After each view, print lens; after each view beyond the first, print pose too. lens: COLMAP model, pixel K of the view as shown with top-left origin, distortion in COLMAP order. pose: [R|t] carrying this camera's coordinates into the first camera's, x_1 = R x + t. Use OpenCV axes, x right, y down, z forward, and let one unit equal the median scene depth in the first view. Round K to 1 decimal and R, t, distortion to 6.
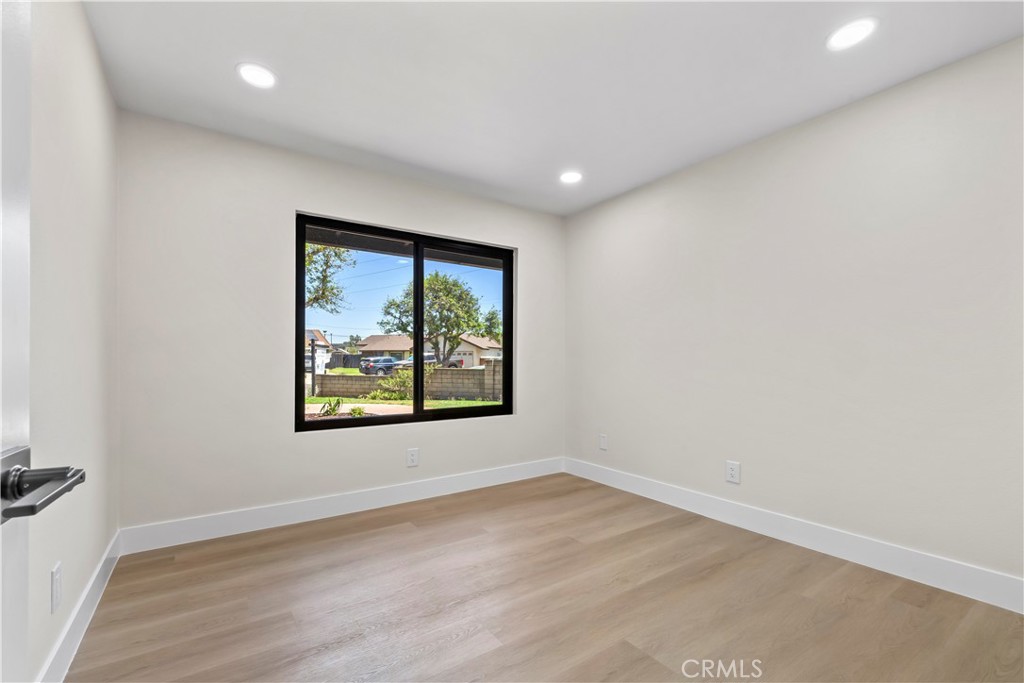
lens RADIAL K [[438.8, 0, 504.4], [0, 438.8, 364.7], [0, 0, 1]] dist [-0.000570, 0.000126]
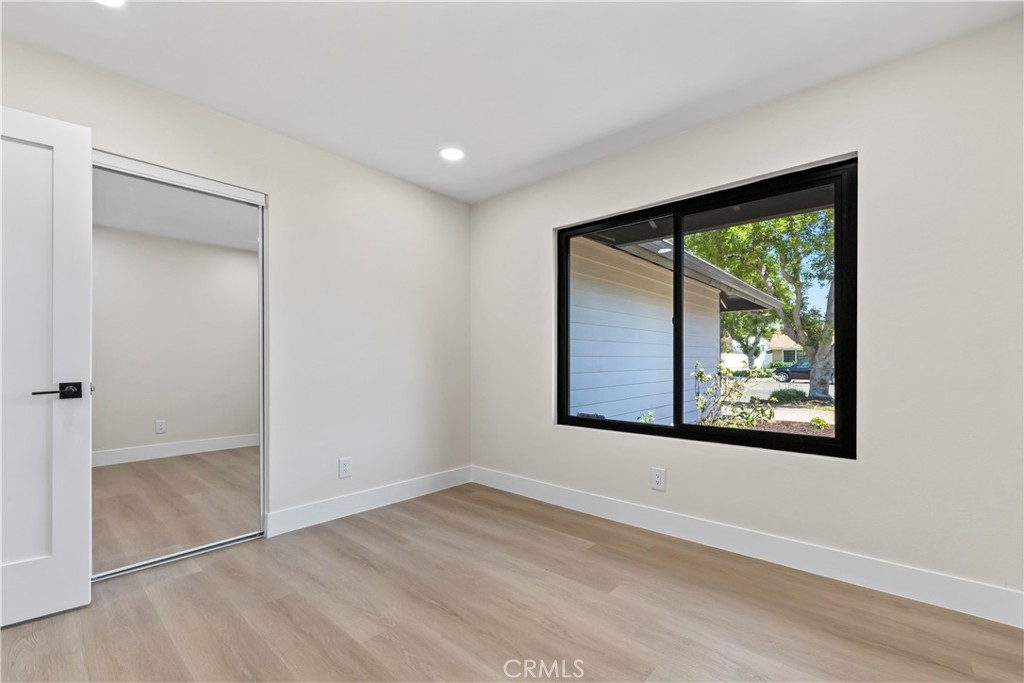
lens RADIAL K [[437.0, 0, 510.8], [0, 437.0, 354.4], [0, 0, 1]] dist [-0.001071, -0.000109]
pose [[0.252935, -0.014050, -0.967381, 0.589624], [-0.012463, 0.999764, -0.017779, -0.004469], [0.967403, 0.016553, 0.252700, 0.594805]]
